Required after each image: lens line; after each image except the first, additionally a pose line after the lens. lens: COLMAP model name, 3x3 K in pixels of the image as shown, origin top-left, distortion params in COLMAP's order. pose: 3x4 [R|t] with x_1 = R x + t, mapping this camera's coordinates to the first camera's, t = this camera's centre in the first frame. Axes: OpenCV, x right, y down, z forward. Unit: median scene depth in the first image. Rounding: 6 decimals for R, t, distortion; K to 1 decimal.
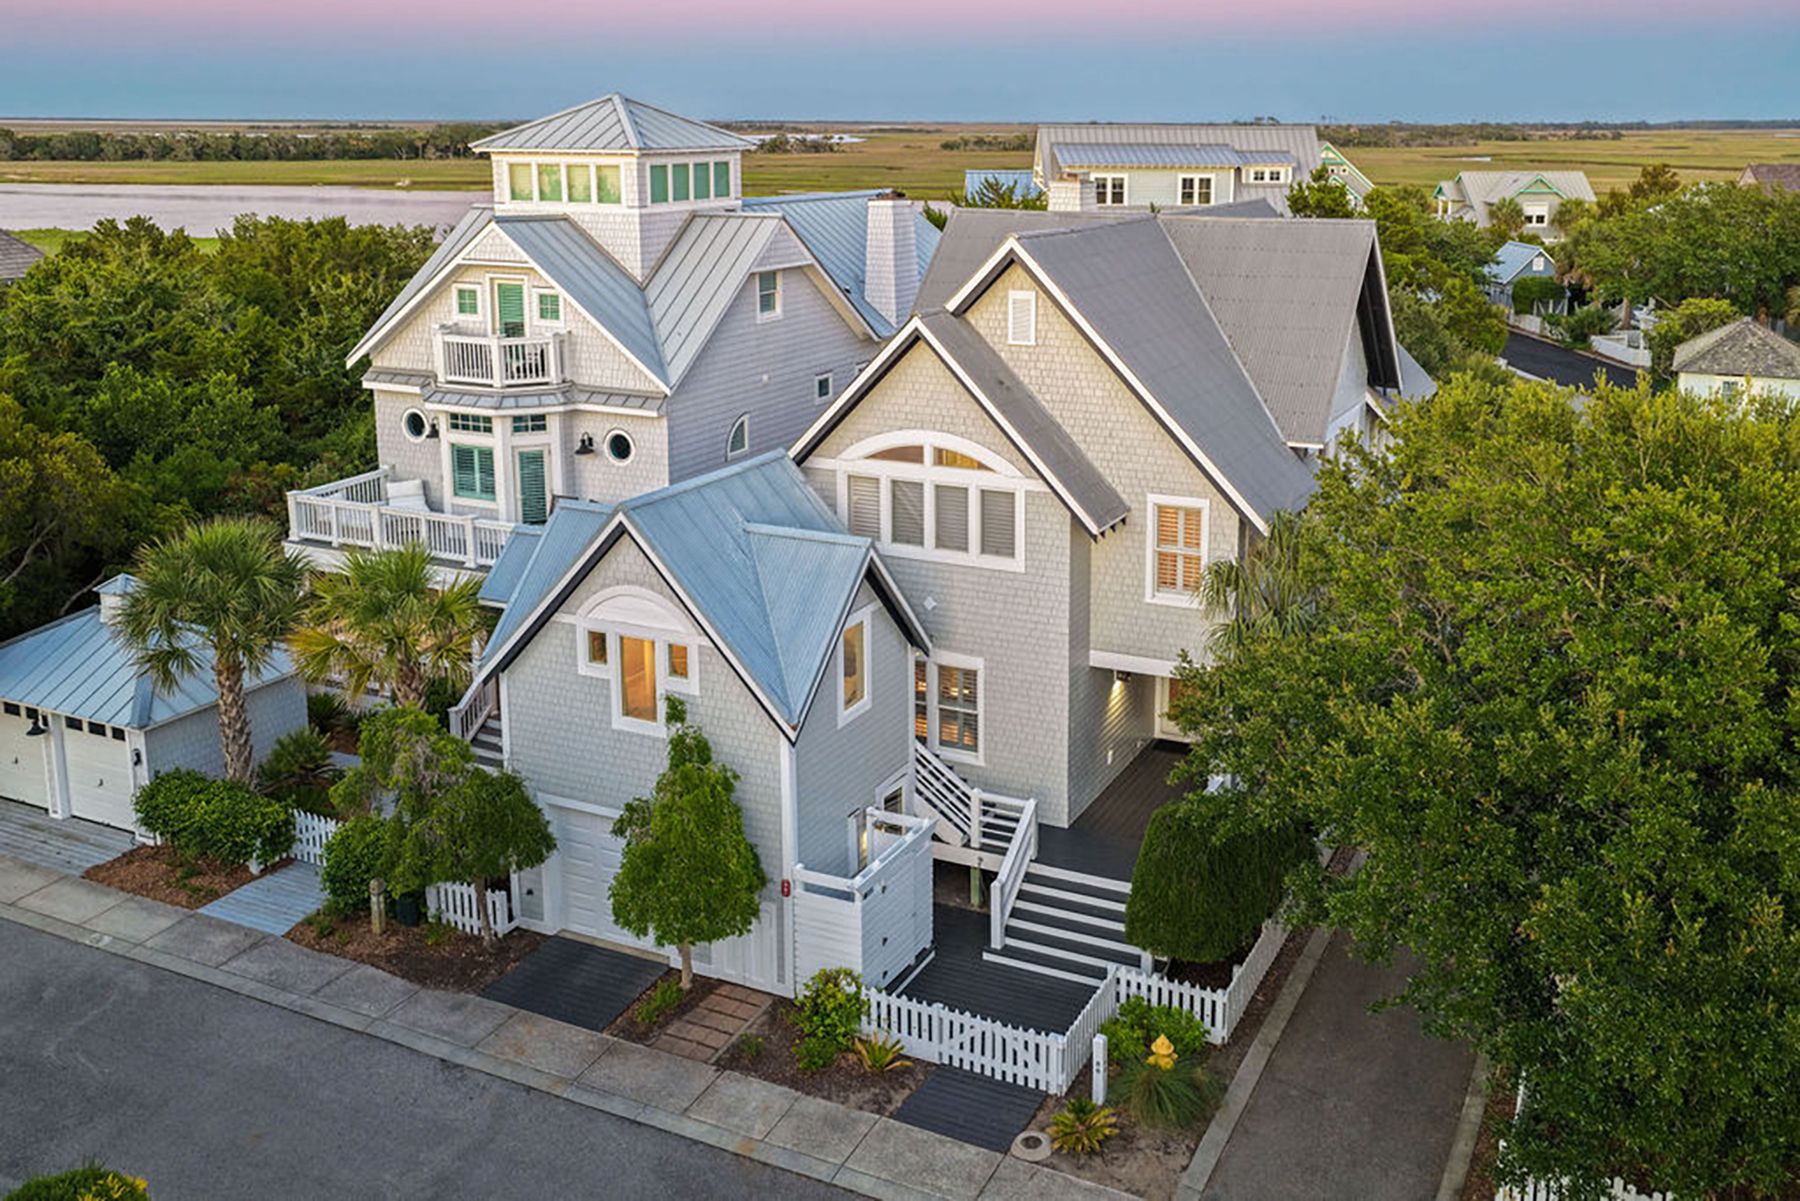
lens RADIAL K [[1606.2, 0, 984.8], [0, 1606.2, 429.1], [0, 0, 1]] dist [-0.009329, 0.023354]
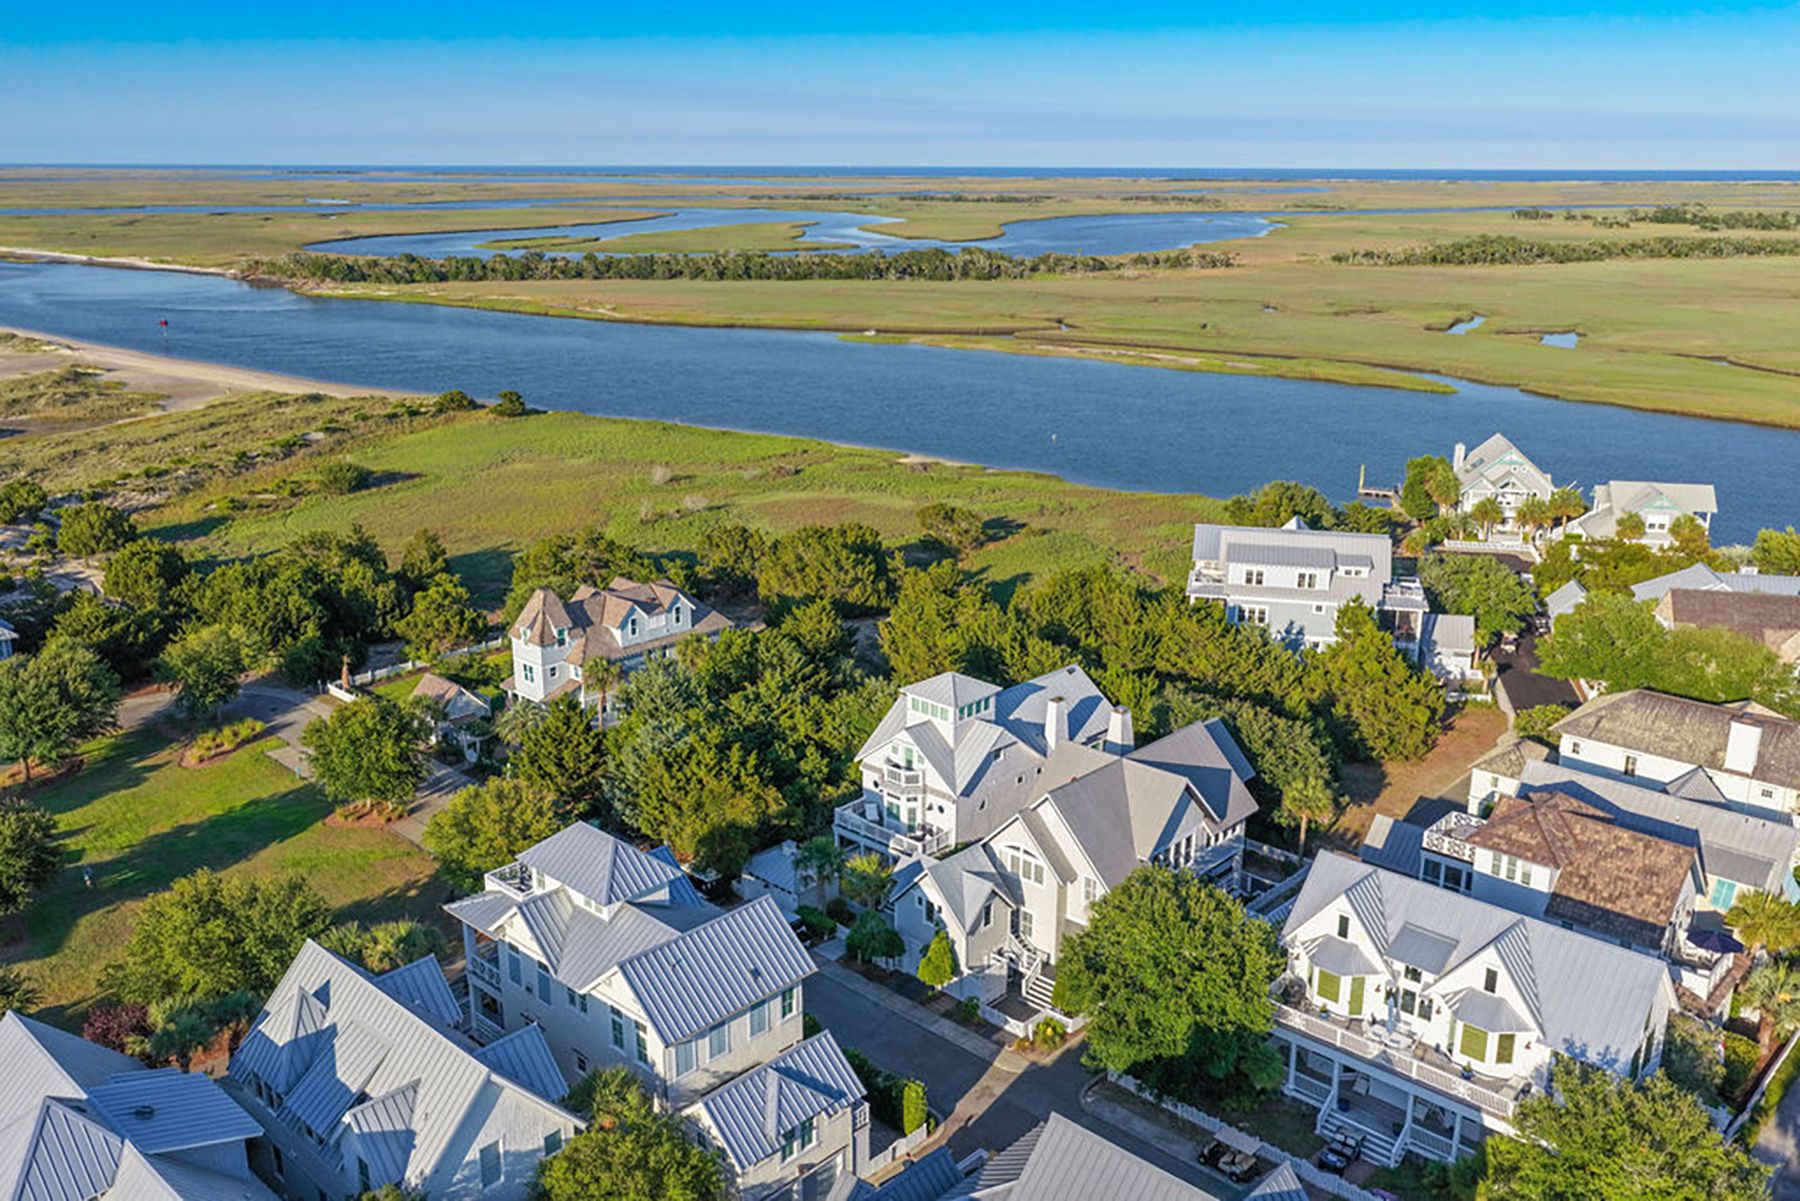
lens RADIAL K [[1496.3, 0, 900.0], [0, 1496.3, 600.5], [0, 0, 1]] dist [-0.013185, 0.039646]
pose [[0.948125, 0.086590, -0.305877, 0.644969], [-0.056918, 0.992880, 0.104645, -0.828038], [0.312760, -0.081807, 0.946303, -2.019355]]
